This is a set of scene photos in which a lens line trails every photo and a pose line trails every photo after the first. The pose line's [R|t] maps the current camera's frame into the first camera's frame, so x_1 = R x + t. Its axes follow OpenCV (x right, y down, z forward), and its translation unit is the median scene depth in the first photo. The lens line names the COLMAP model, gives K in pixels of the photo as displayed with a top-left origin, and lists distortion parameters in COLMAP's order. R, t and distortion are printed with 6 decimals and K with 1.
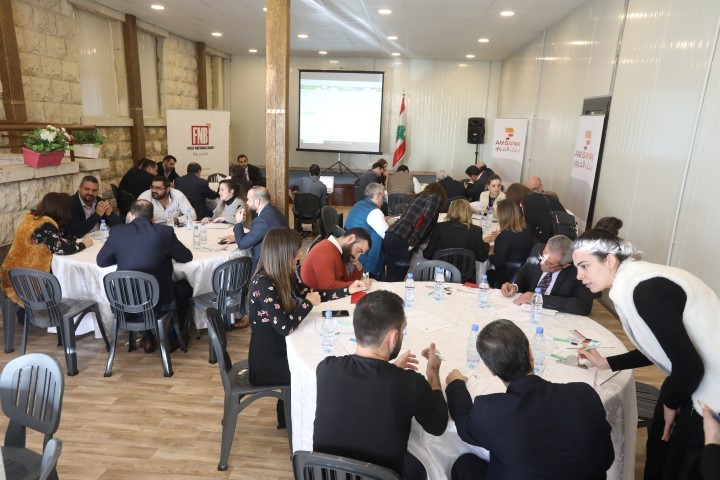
lens RADIAL K [[507.0, 0, 360.0], [0, 507.0, 240.0], [0, 0, 1]] dist [-0.031807, 0.084075]
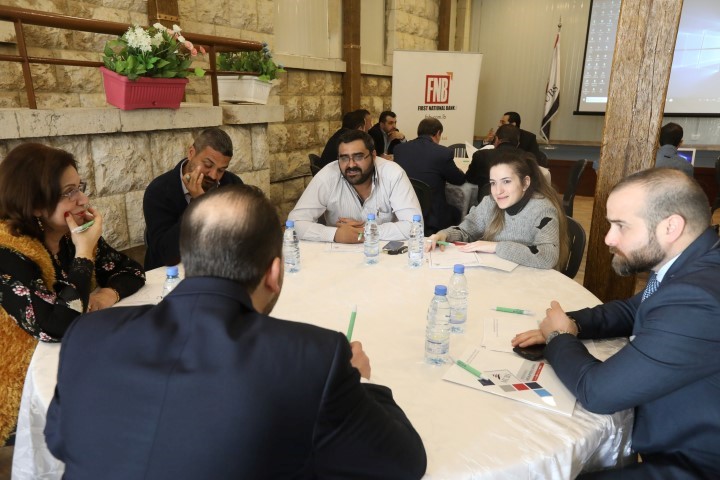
lens RADIAL K [[521.8, 0, 360.0], [0, 521.8, 240.0], [0, 0, 1]] dist [-0.044603, 0.109746]
pose [[0.909778, 0.083217, -0.406668, -0.129324], [-0.070743, 0.996450, 0.045643, -0.033228], [0.409022, -0.012756, 0.912435, 0.372791]]
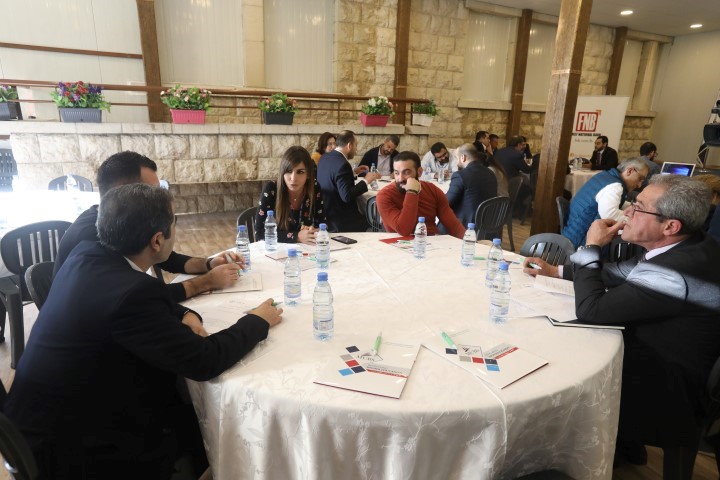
lens RADIAL K [[439.5, 0, 360.0], [0, 439.5, 240.0], [0, 0, 1]] dist [-0.020509, 0.040055]
pose [[0.548025, 0.207435, -0.810333, 0.234012], [-0.201569, 0.972964, 0.112746, 0.017750], [0.811812, 0.101550, 0.575020, 0.188911]]
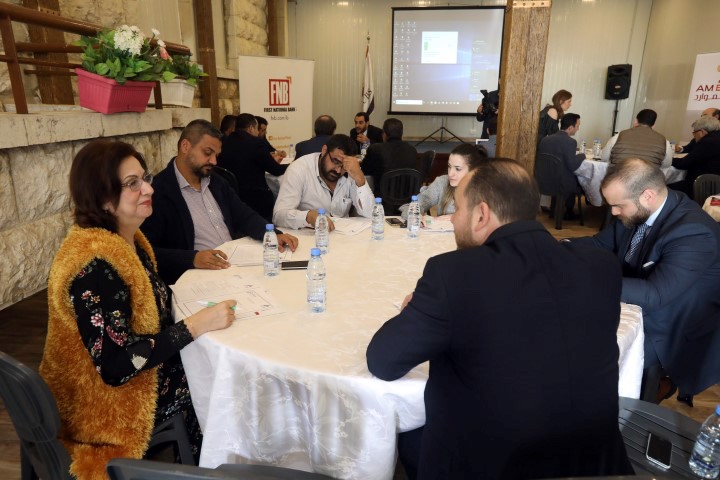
lens RADIAL K [[498.9, 0, 360.0], [0, 498.9, 240.0], [0, 0, 1]] dist [-0.039407, 0.083045]
pose [[0.999647, -0.022023, -0.014851, -0.232541], [0.022661, 0.998763, 0.044257, -0.023619], [0.013858, -0.044577, 0.998910, 0.314831]]
